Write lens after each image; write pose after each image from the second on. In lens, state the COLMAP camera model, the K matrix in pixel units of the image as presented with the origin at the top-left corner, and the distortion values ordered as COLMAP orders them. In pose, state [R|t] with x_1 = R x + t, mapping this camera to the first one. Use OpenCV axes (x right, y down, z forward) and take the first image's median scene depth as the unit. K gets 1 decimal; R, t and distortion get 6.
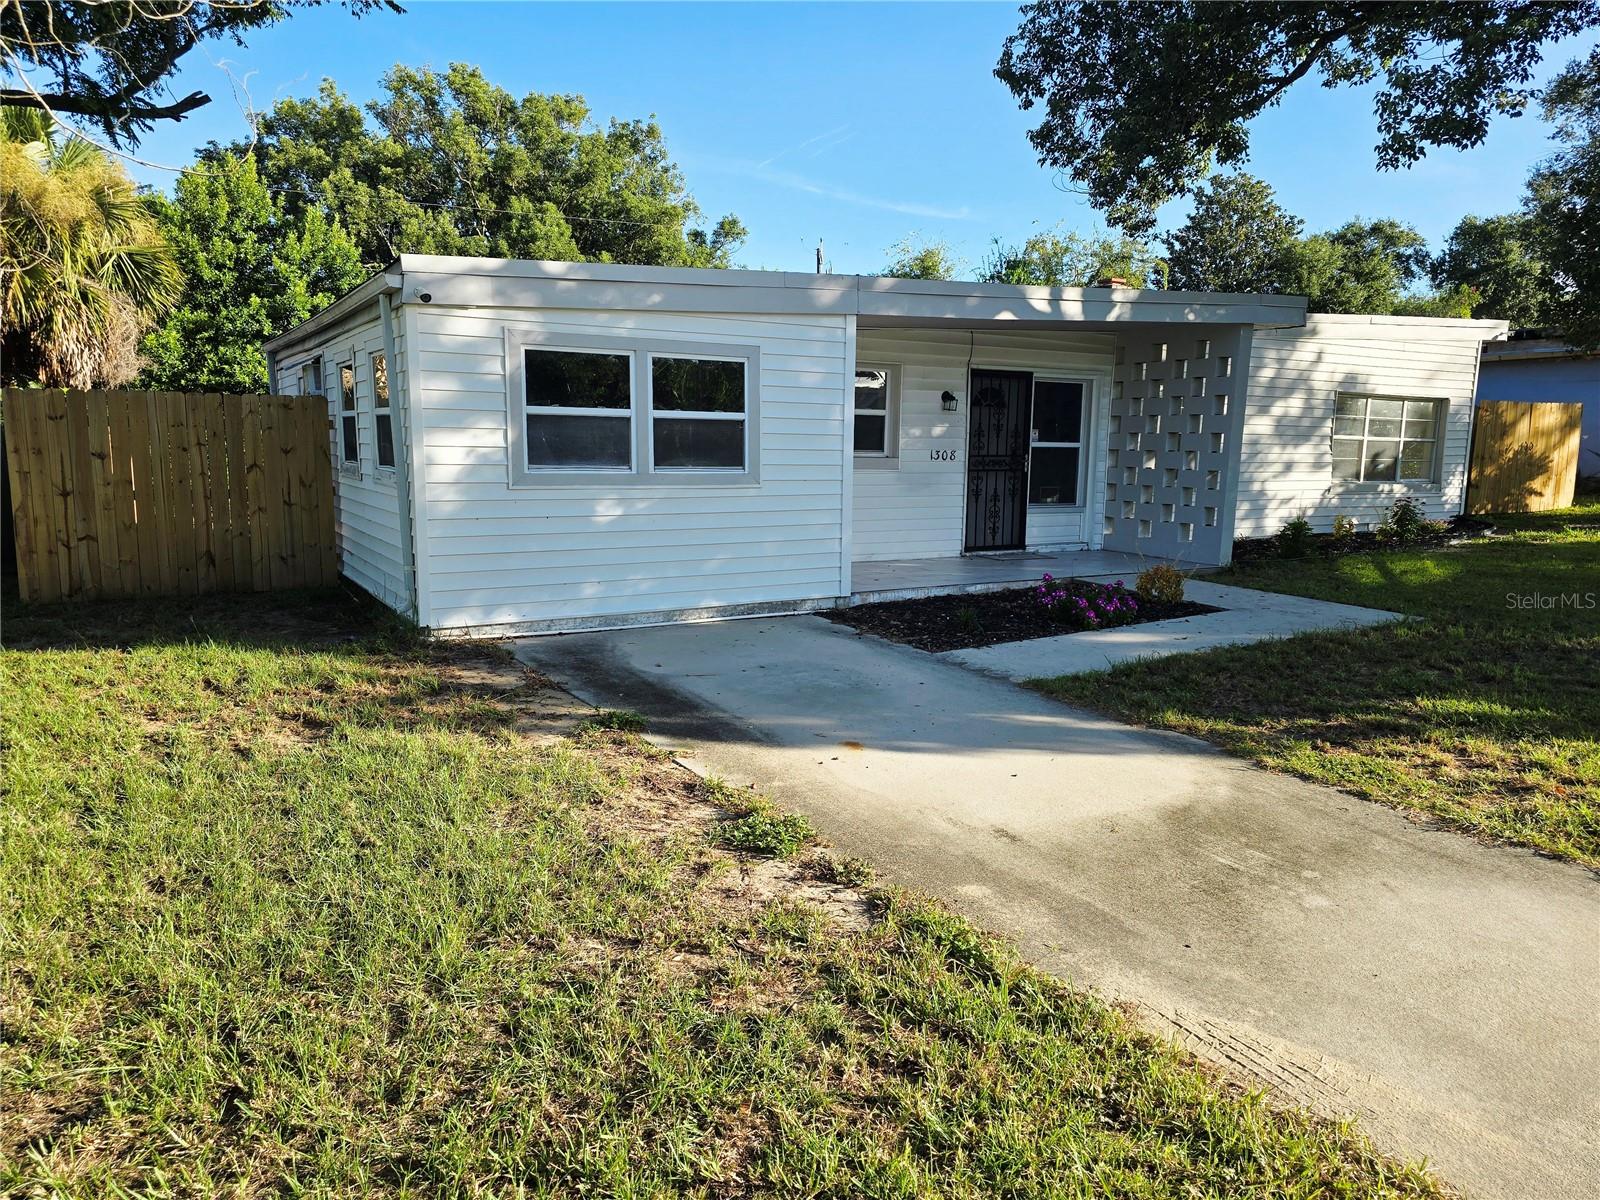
lens RADIAL K [[1101.7, 0, 800.0], [0, 1101.7, 600.0], [0, 0, 1]] dist [0.087842, -0.105670]
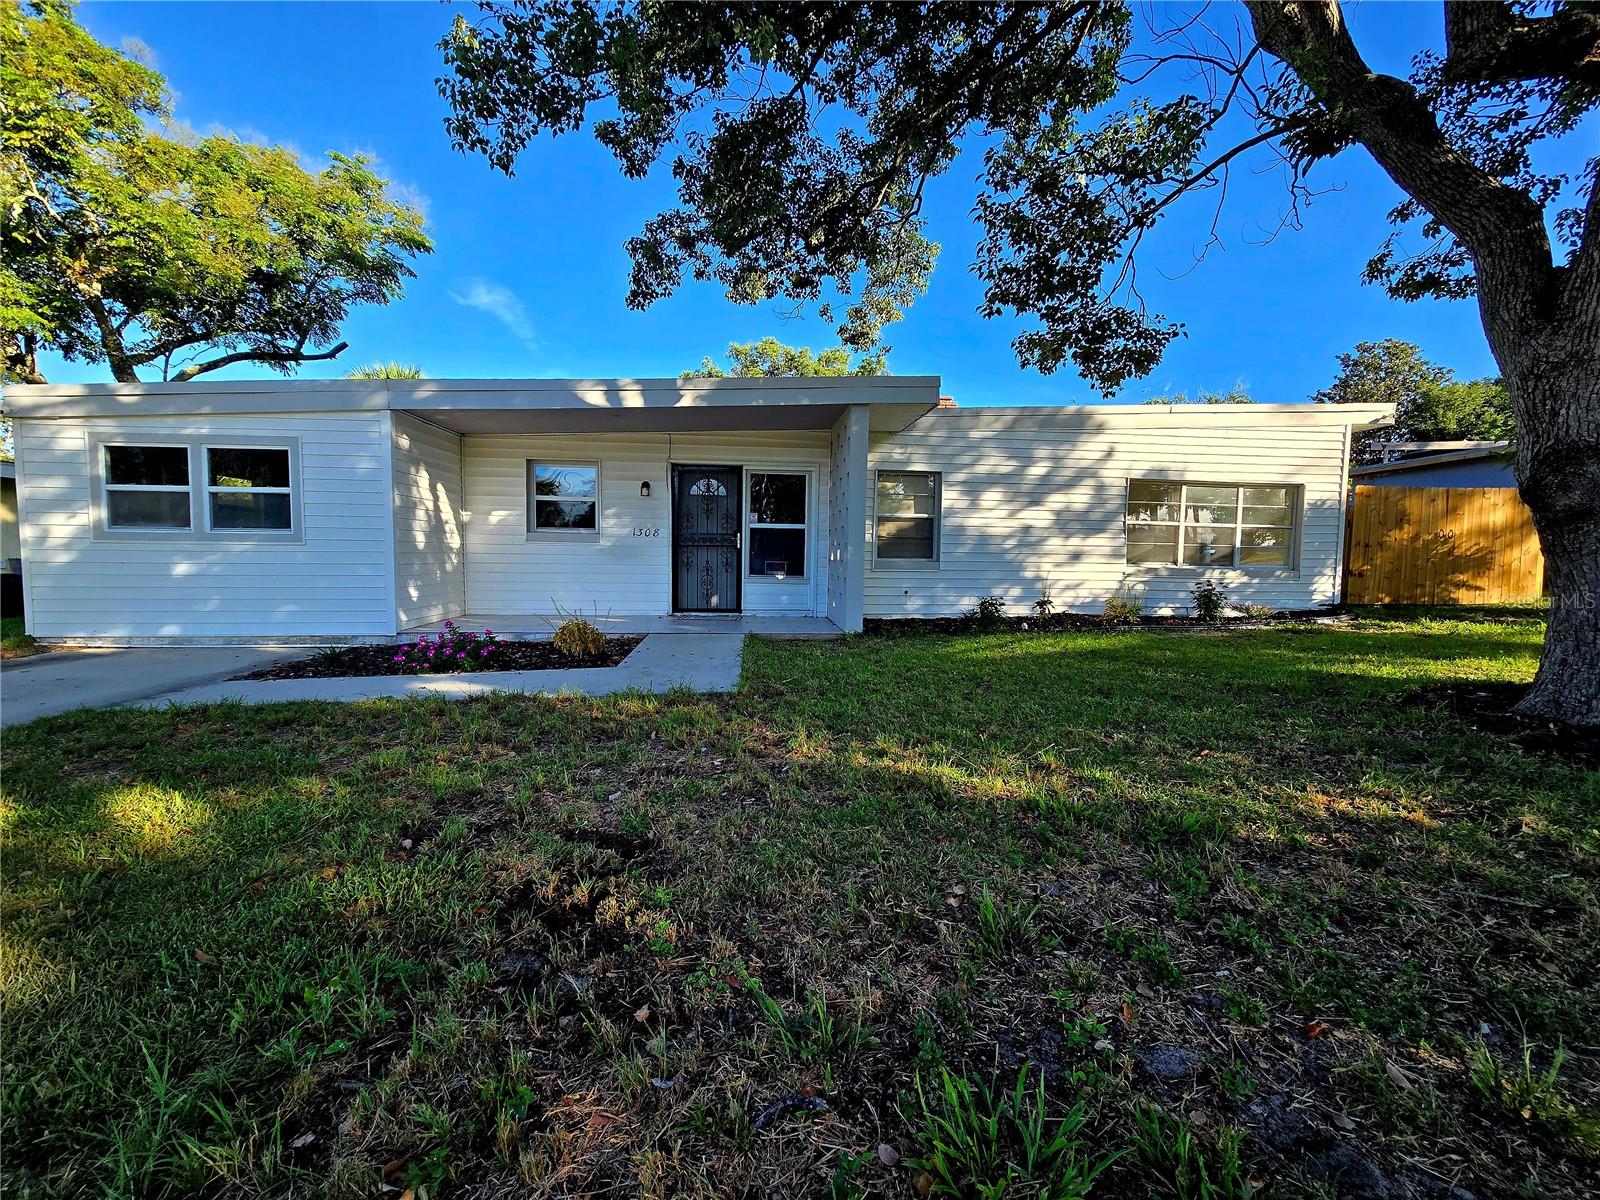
lens RADIAL K [[639.3, 0, 800.0], [0, 639.3, 600.0], [0, 0, 1]] dist [0.000743, 0.000073]
pose [[0.896679, 0.035215, -0.441277, 0.598506], [-0.067167, 0.996113, -0.056991, -0.026047], [0.437555, 0.080742, 0.895559, 0.434852]]
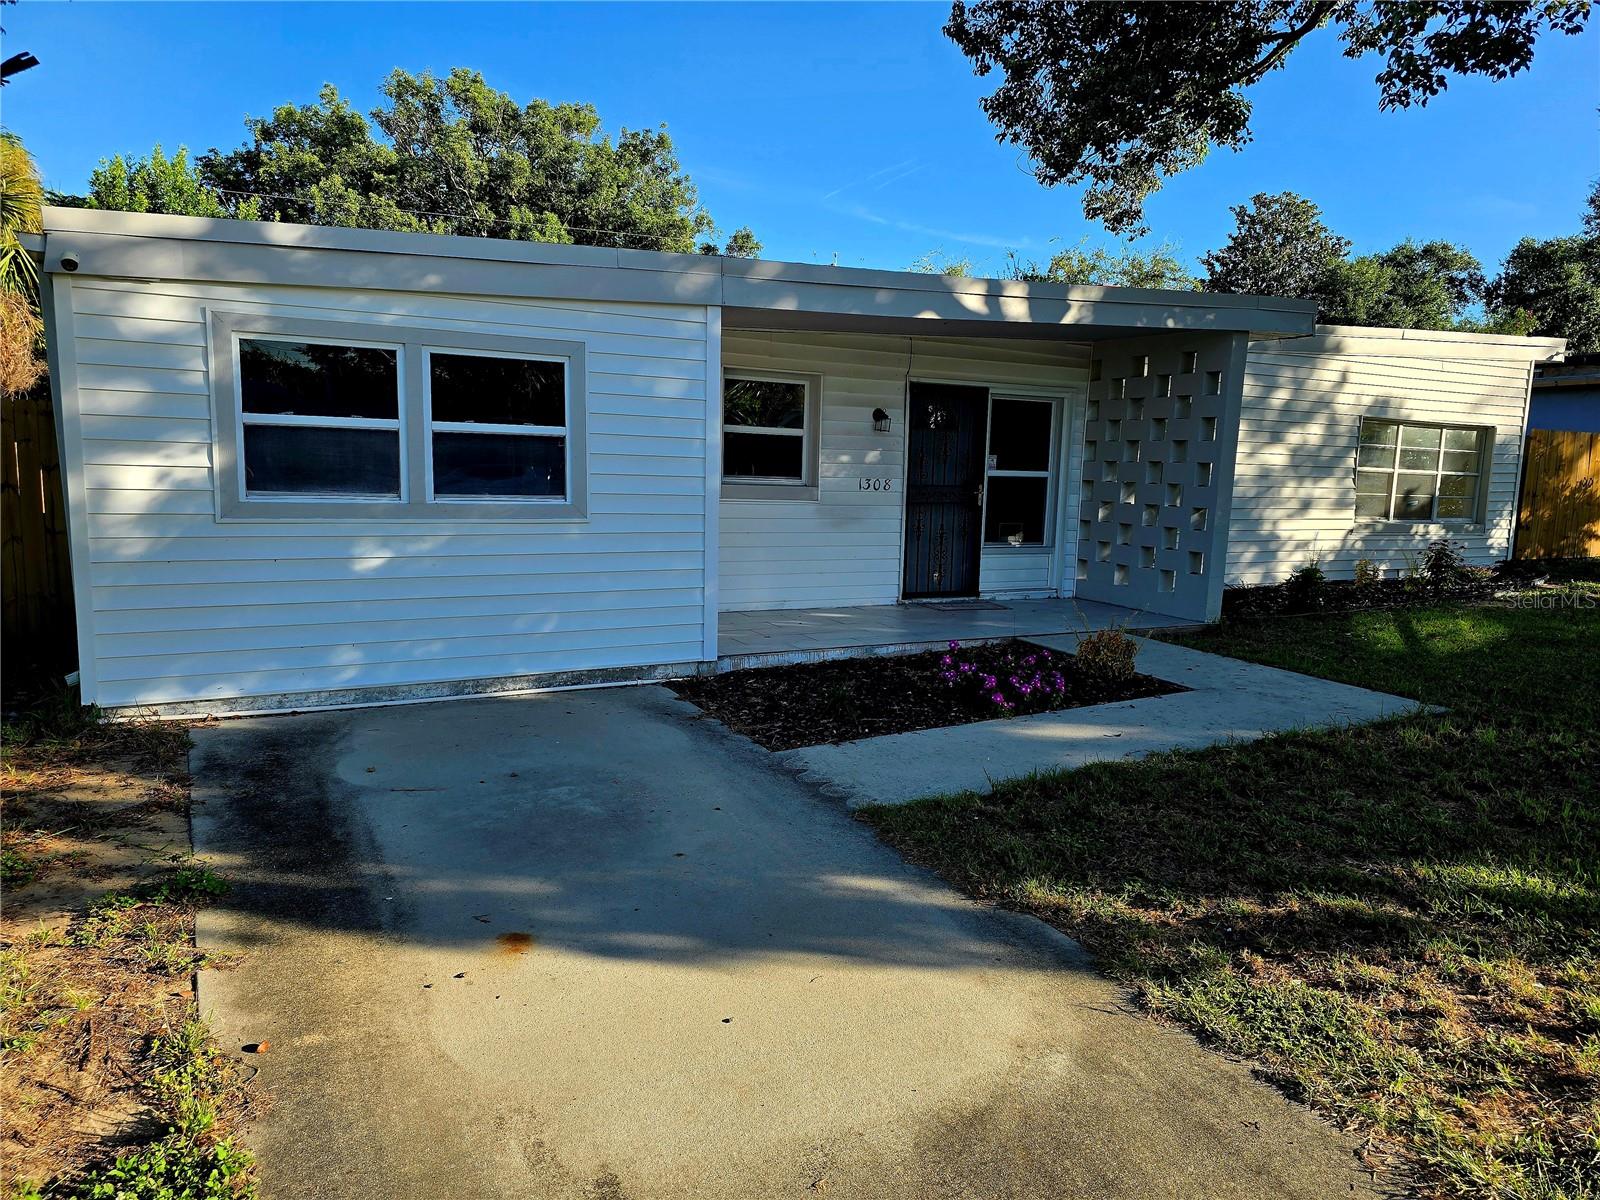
lens RADIAL K [[1096.0, 0, 813.0], [0, 1096.0, 606.7], [0, 0, 1]] dist [0.084206, -0.095146]
pose [[0.999365, 0.018181, -0.030631, 0.109154], [-0.018593, 0.999740, -0.013224, -0.026197], [0.030383, 0.013785, 0.999443, 0.167209]]
